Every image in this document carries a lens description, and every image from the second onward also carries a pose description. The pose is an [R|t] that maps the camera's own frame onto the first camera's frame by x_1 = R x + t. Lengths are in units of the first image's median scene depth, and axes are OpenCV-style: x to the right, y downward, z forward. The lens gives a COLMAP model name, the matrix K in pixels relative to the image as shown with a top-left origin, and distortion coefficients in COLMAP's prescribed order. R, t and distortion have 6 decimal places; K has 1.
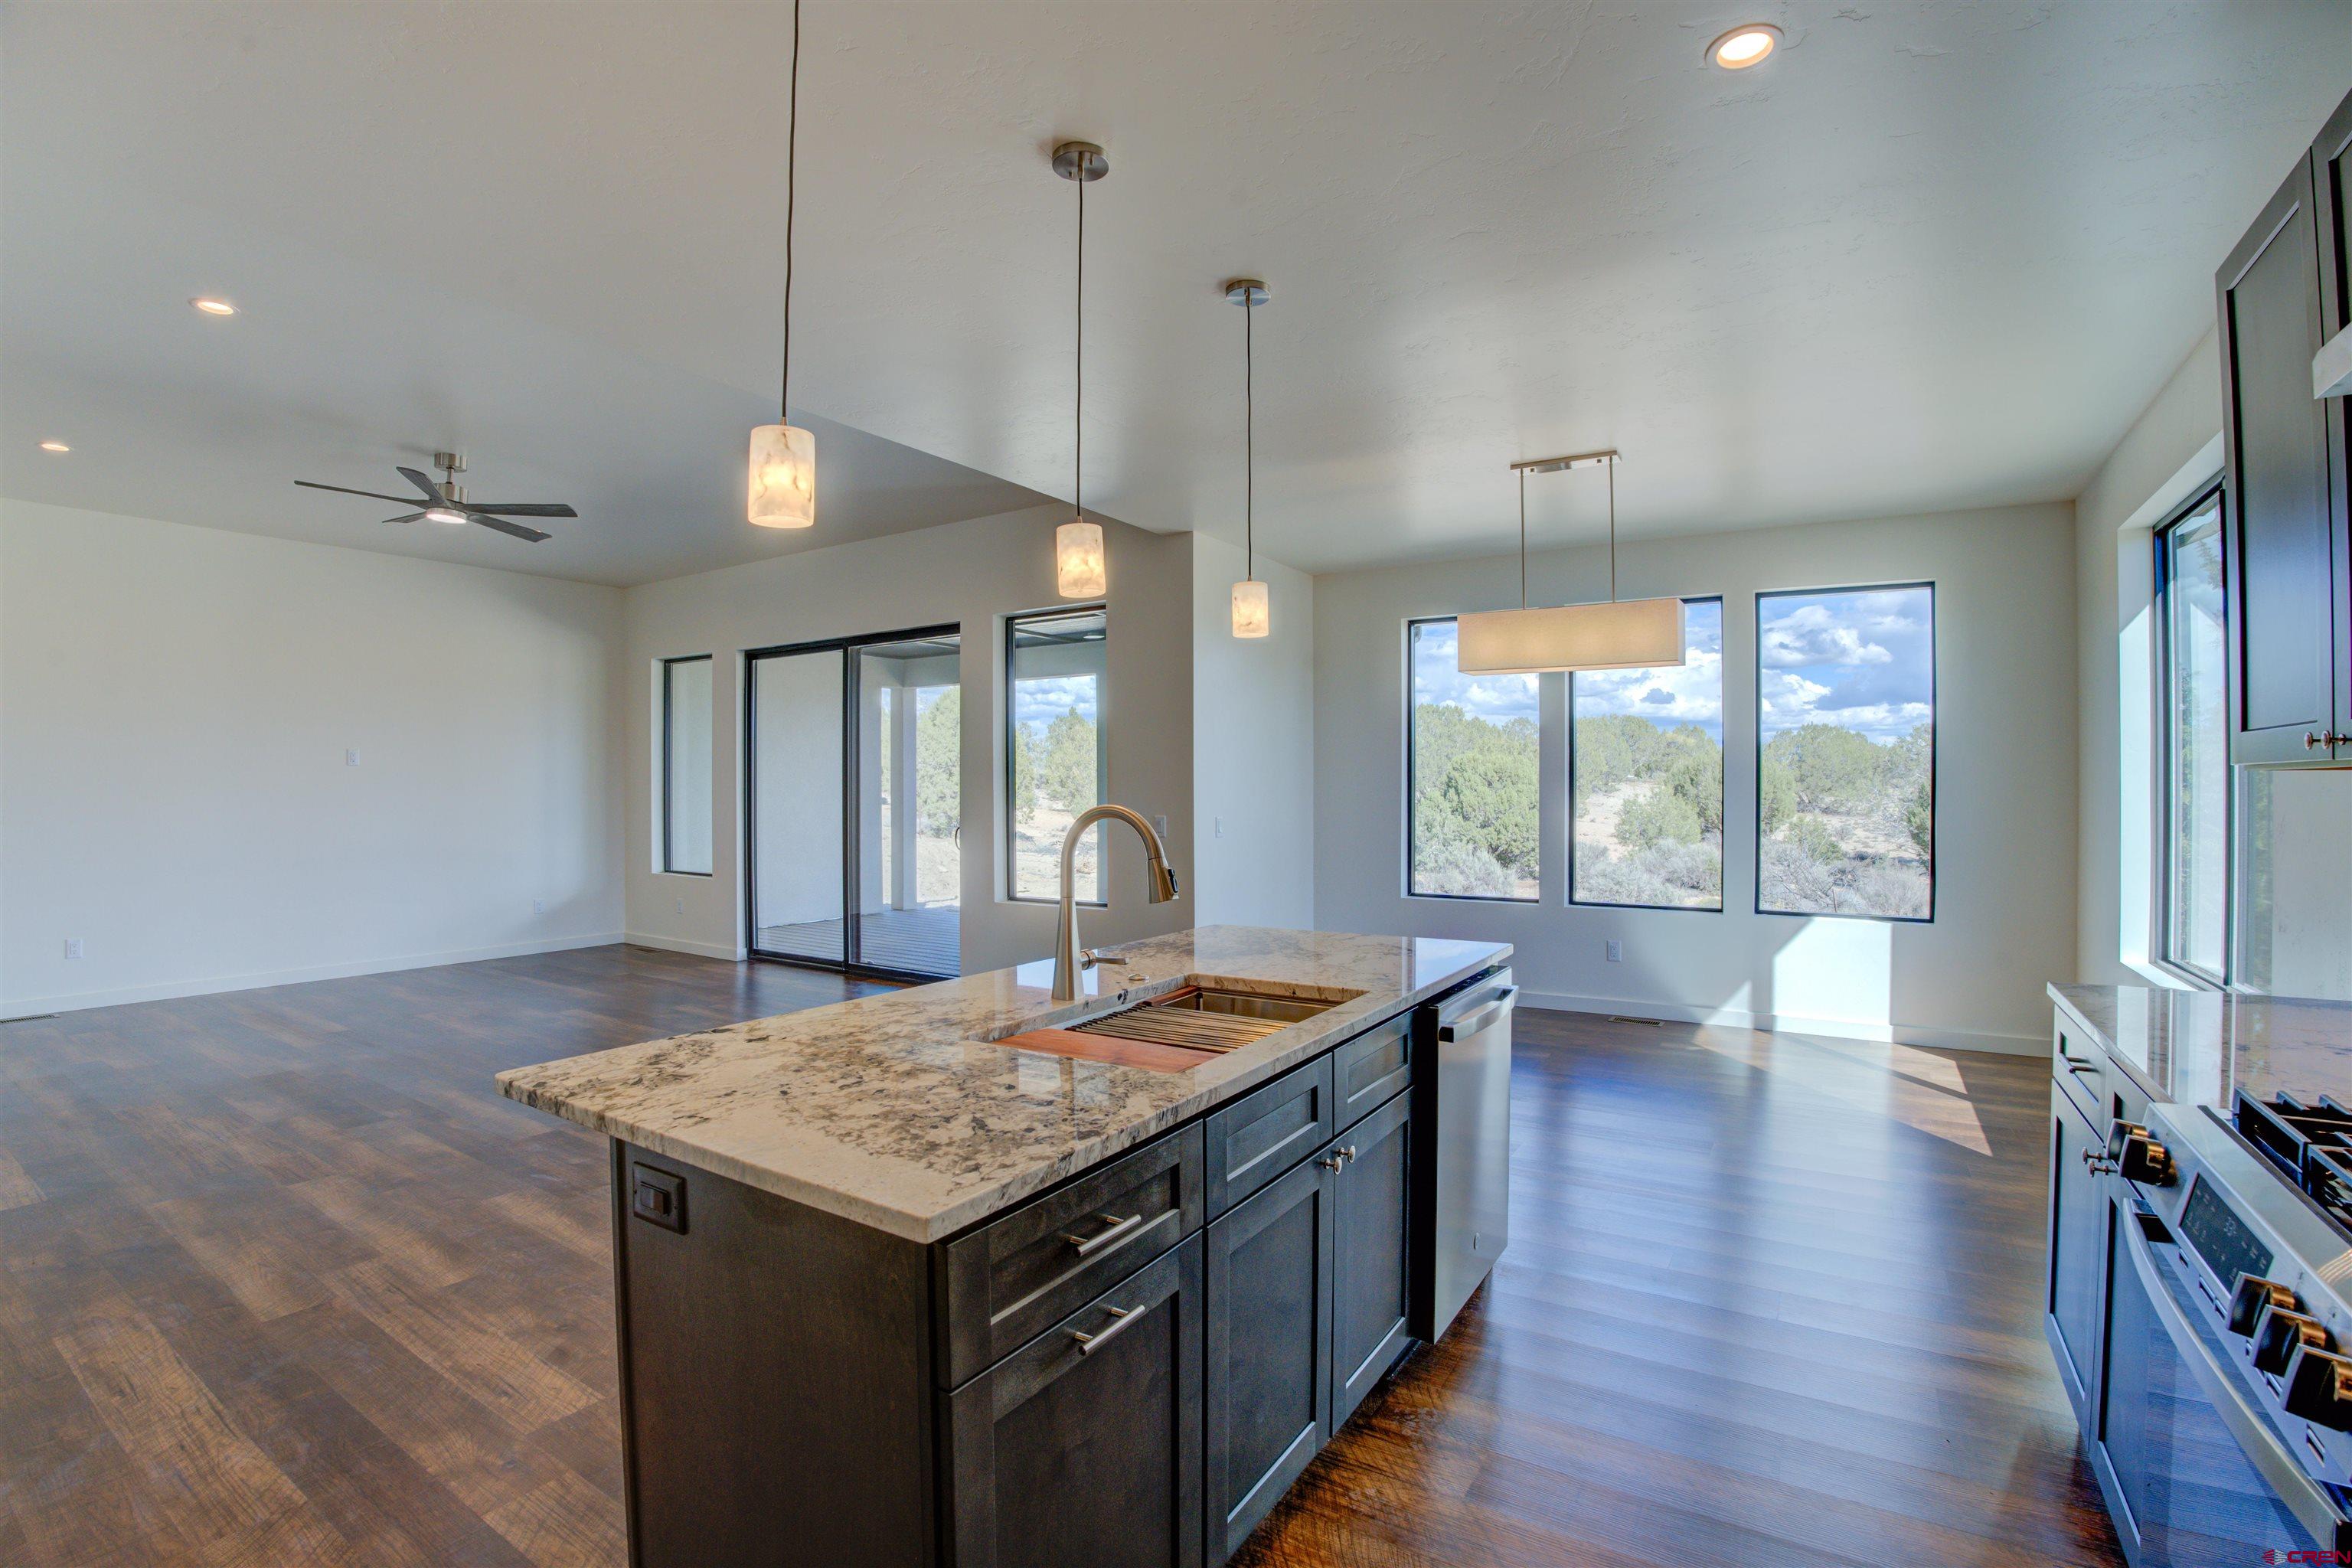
lens RADIAL K [[1070.8, 0, 1178.8], [0, 1070.8, 784.0], [0, 0, 1]] dist [-0.089288, 0.017114]
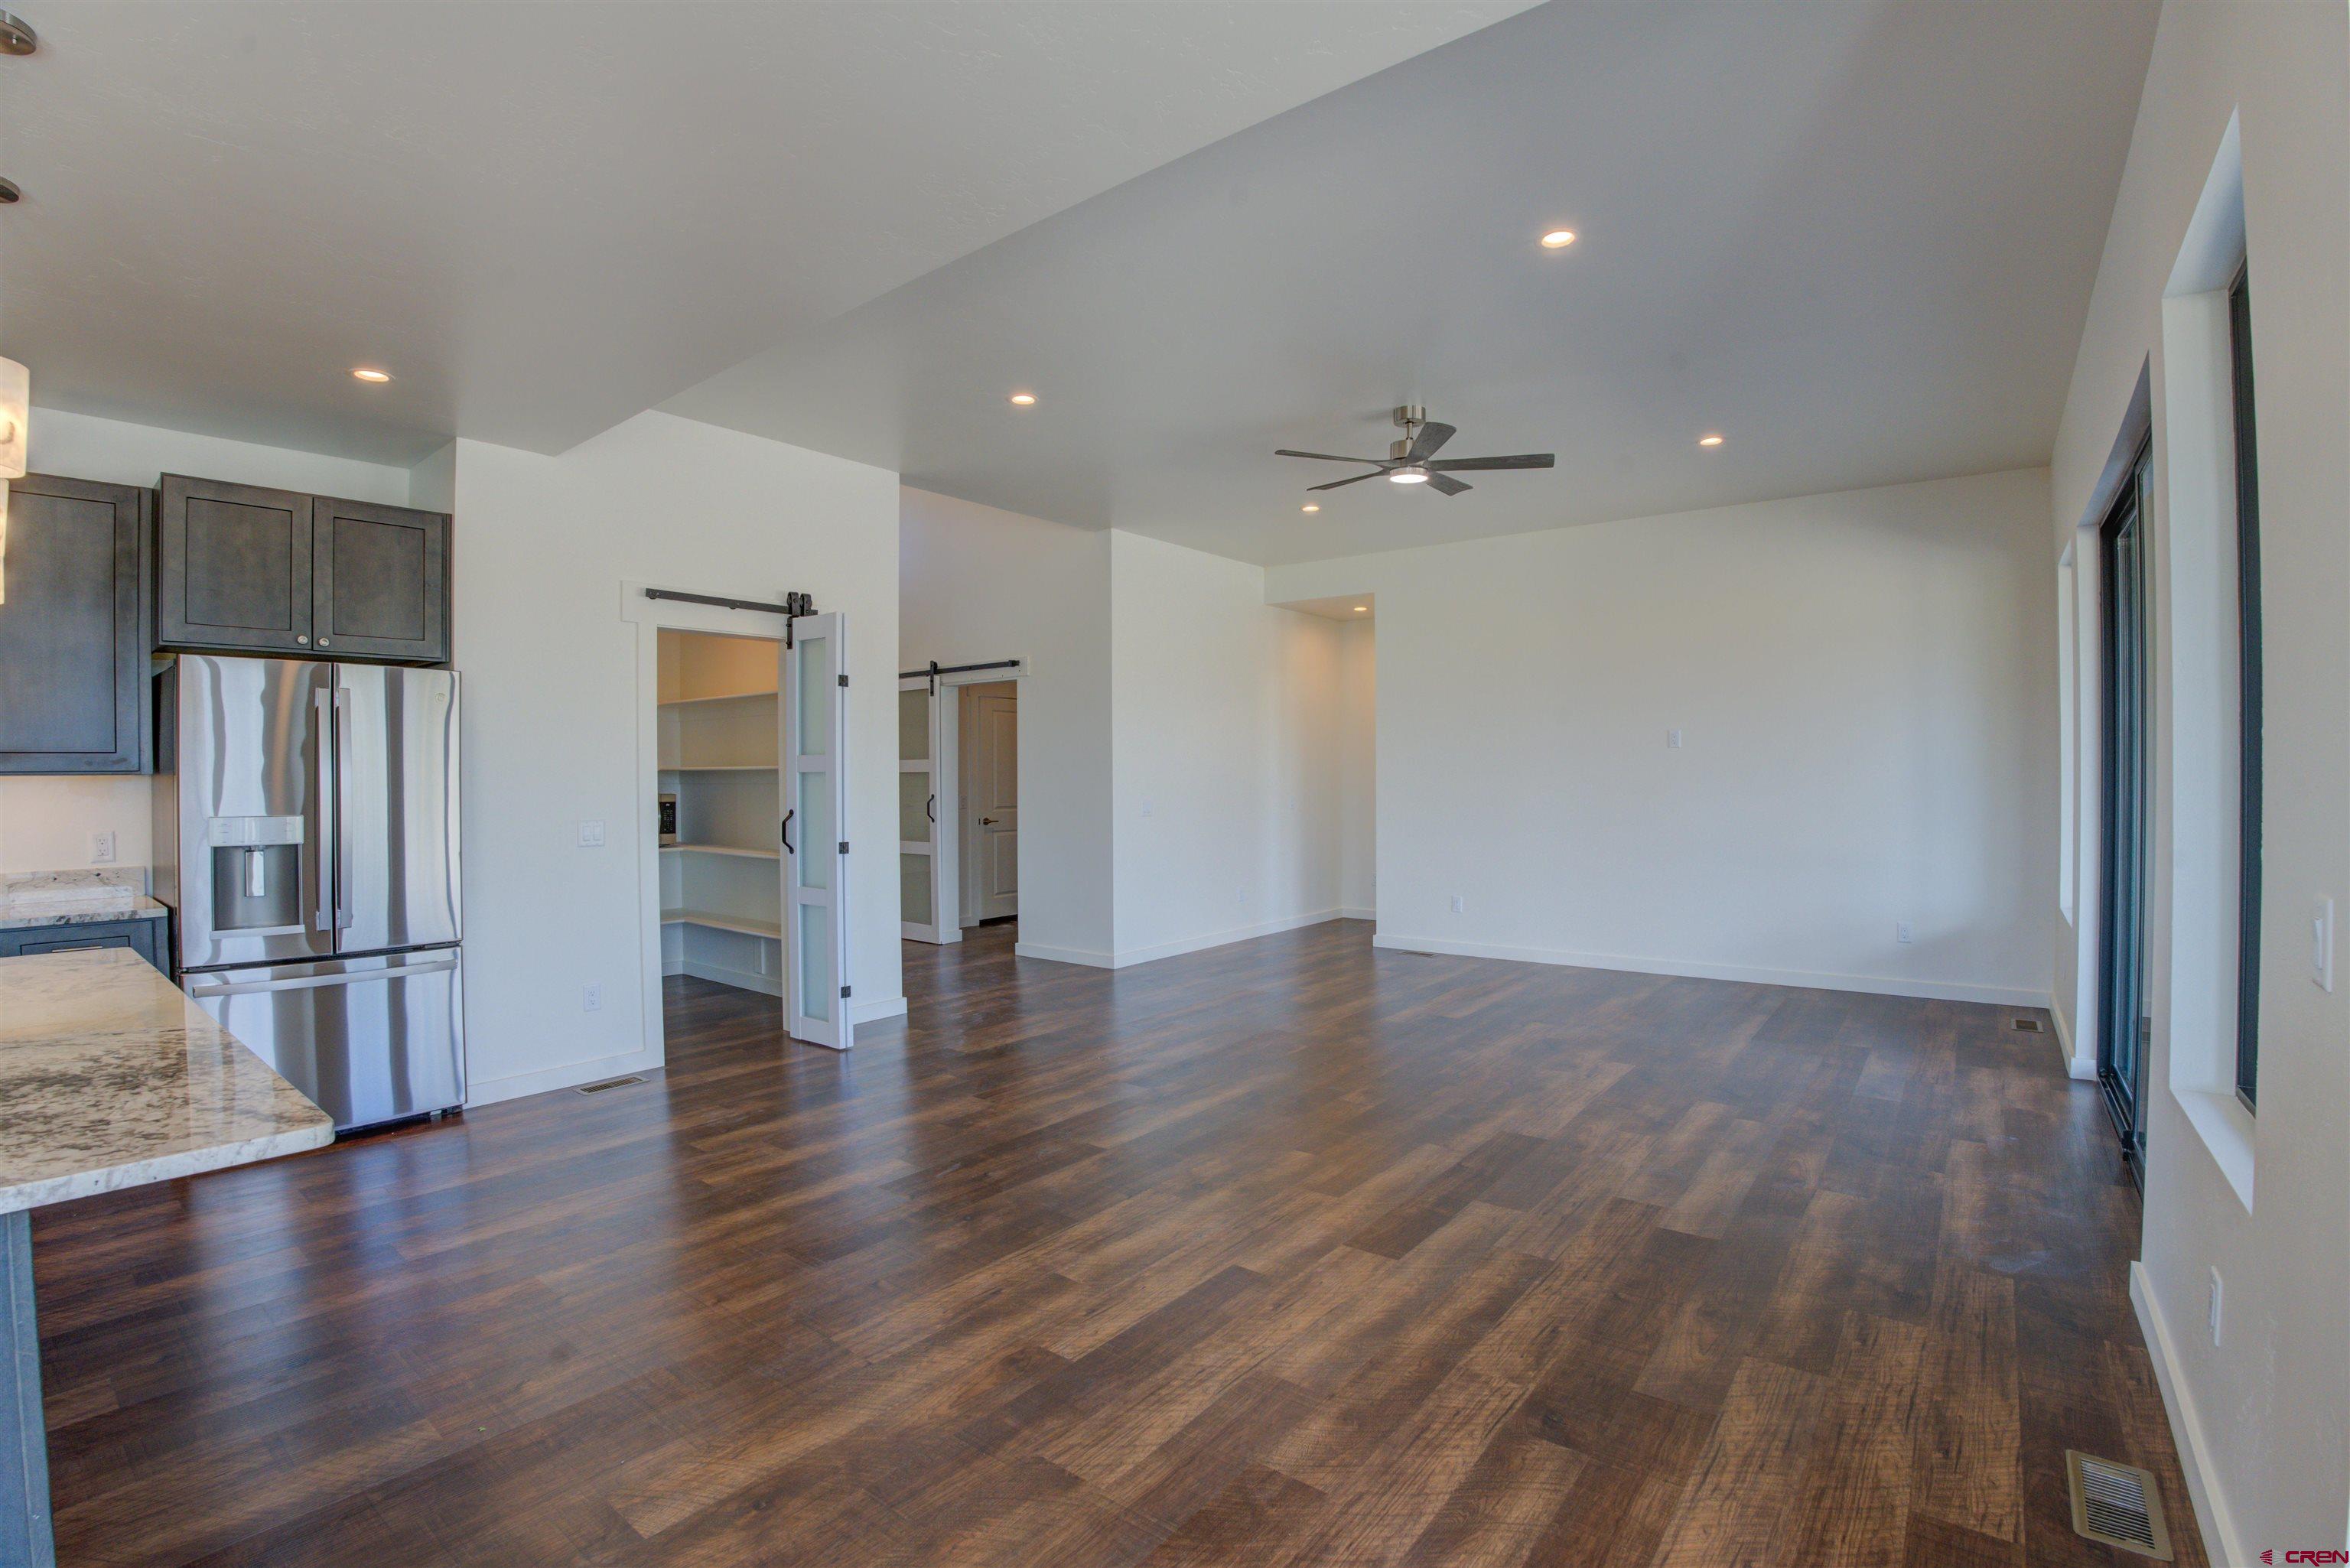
lens RADIAL K [[1069.8, 0, 1177.7], [0, 1069.8, 784.0], [0, 0, 1]] dist [-0.089288, 0.017114]
pose [[-0.101176, 0.011856, -0.994798, 0.224934], [0.005130, 0.999922, 0.011395, 0.001195], [0.994855, -0.003951, -0.101229, 0.817175]]
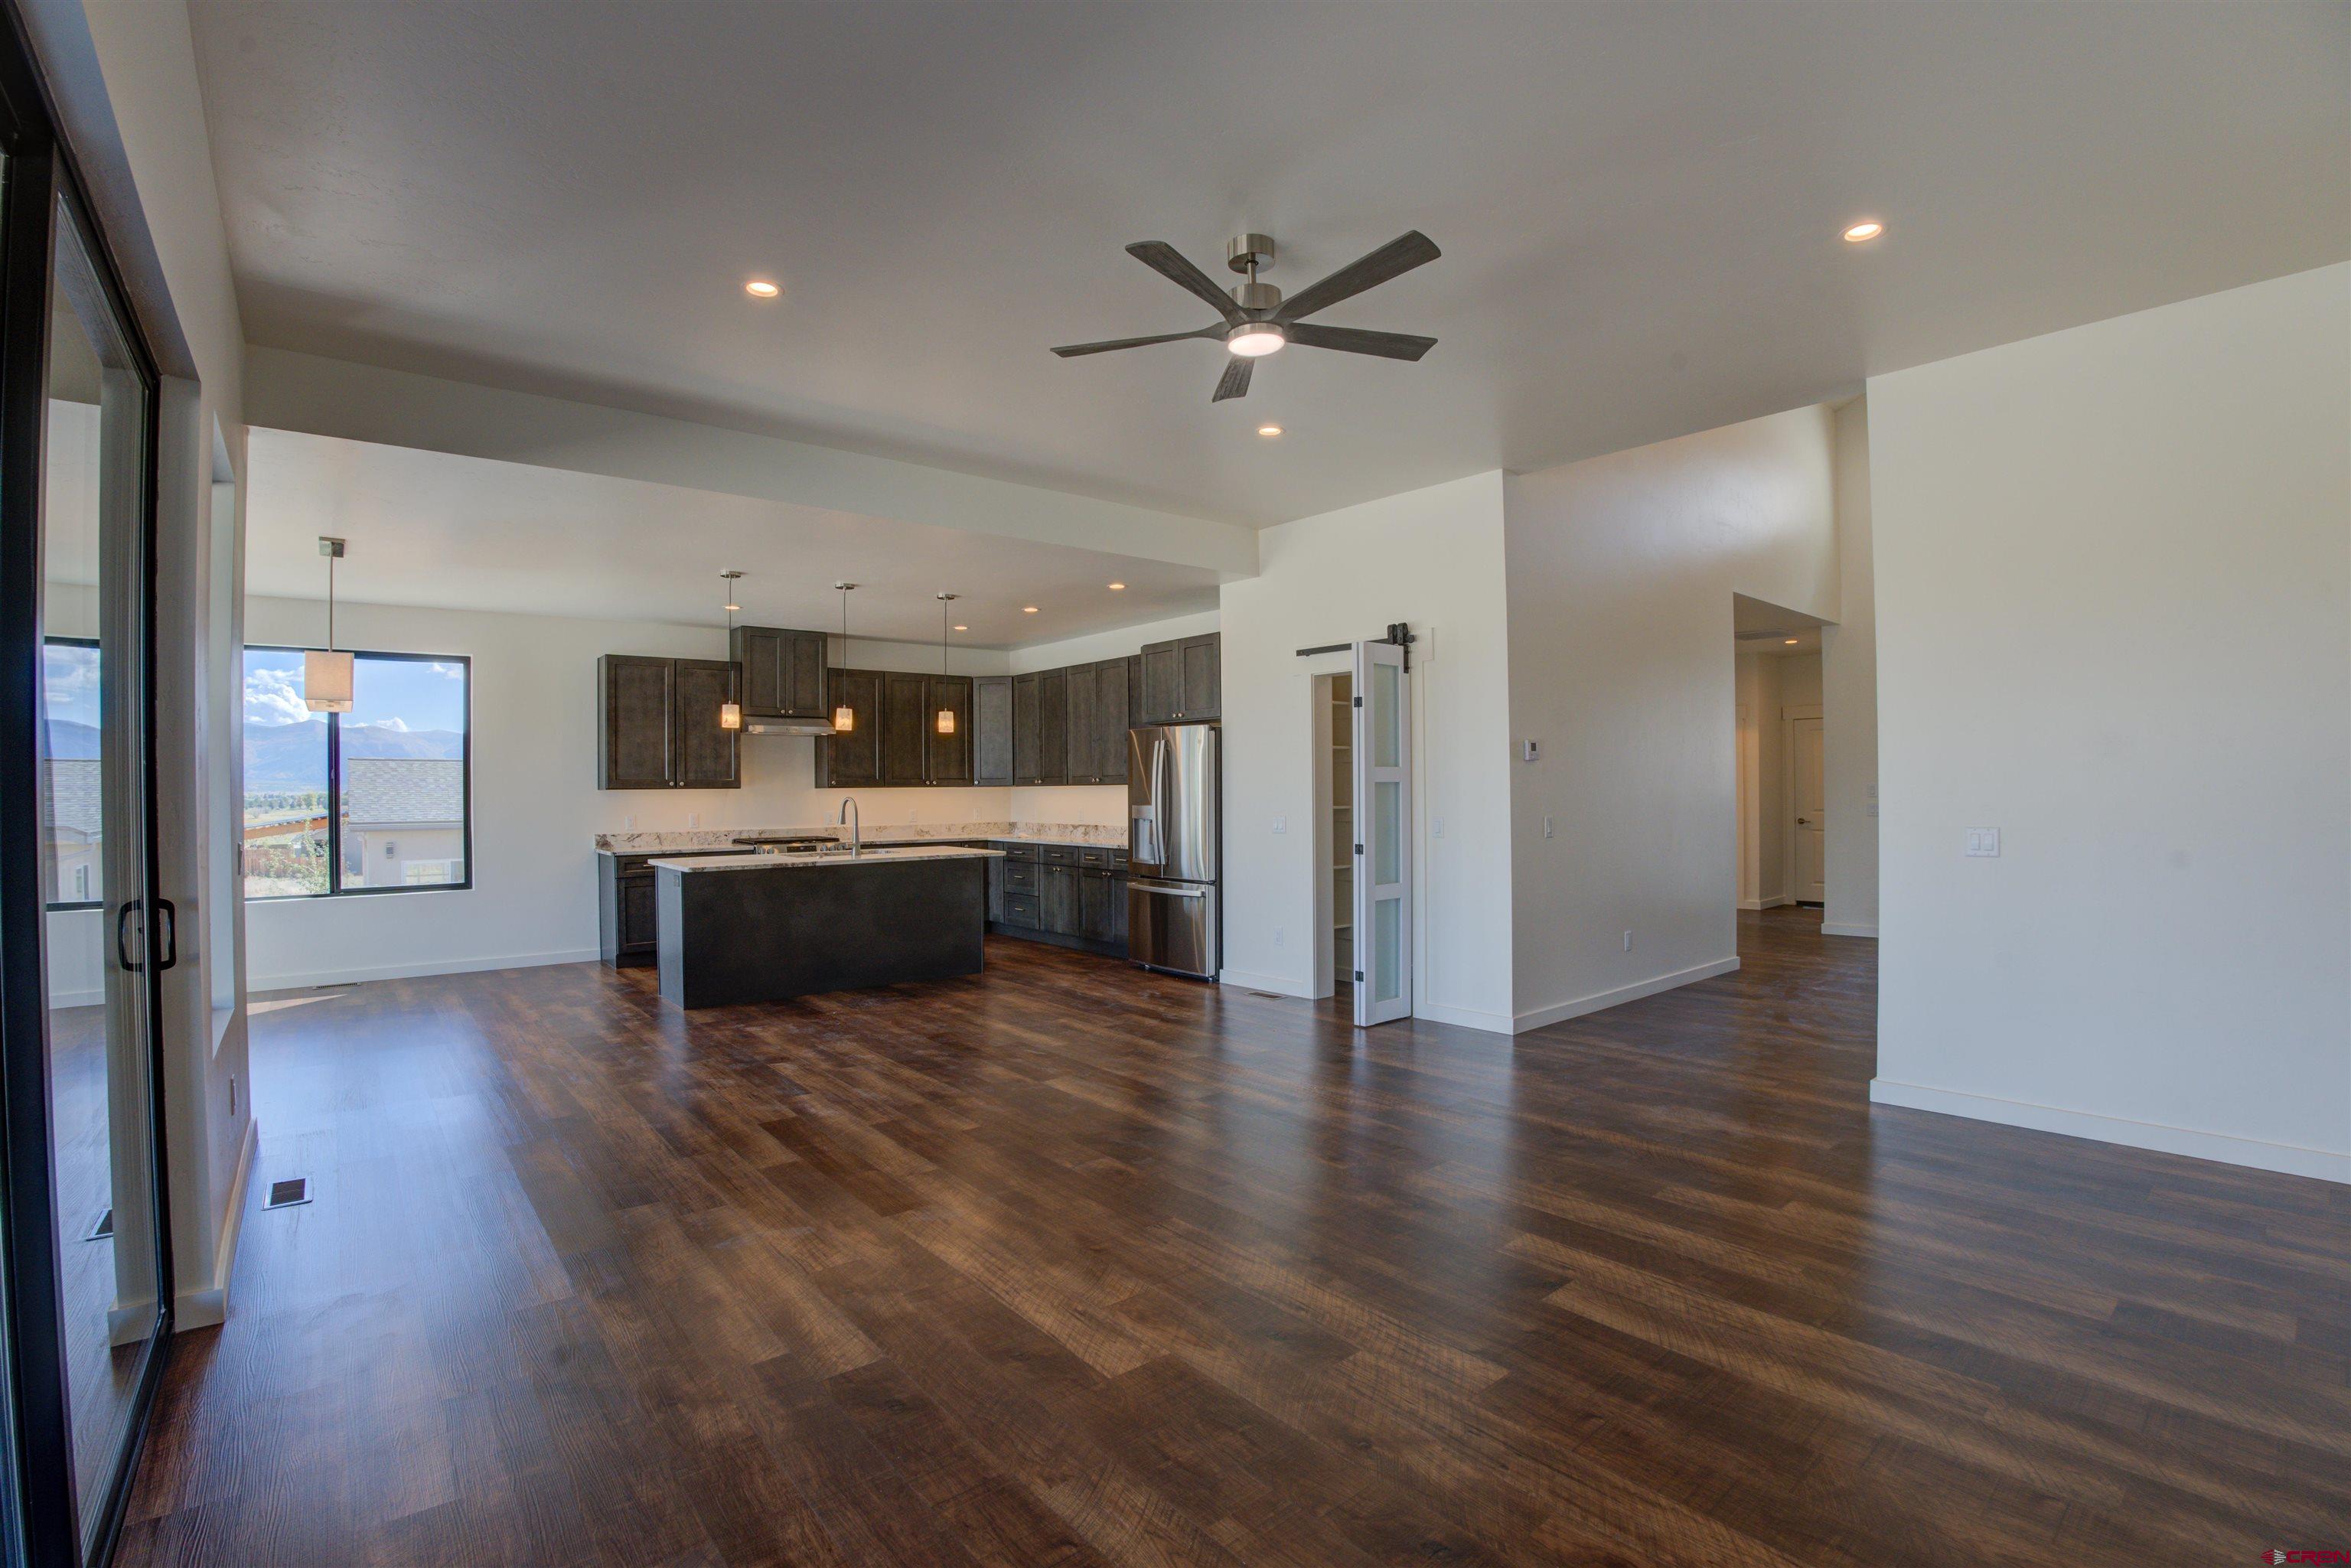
lens RADIAL K [[1074.4, 0, 1160.3], [0, 1074.4, 788.1], [0, 0, 1]] dist [-0.069975, 0.000704]
pose [[-0.946765, 0.009803, 0.321777, -0.799642], [0.011129, 0.999935, 0.002281, 0.000547], [-0.321734, 0.005741, -0.946813, 1.486650]]
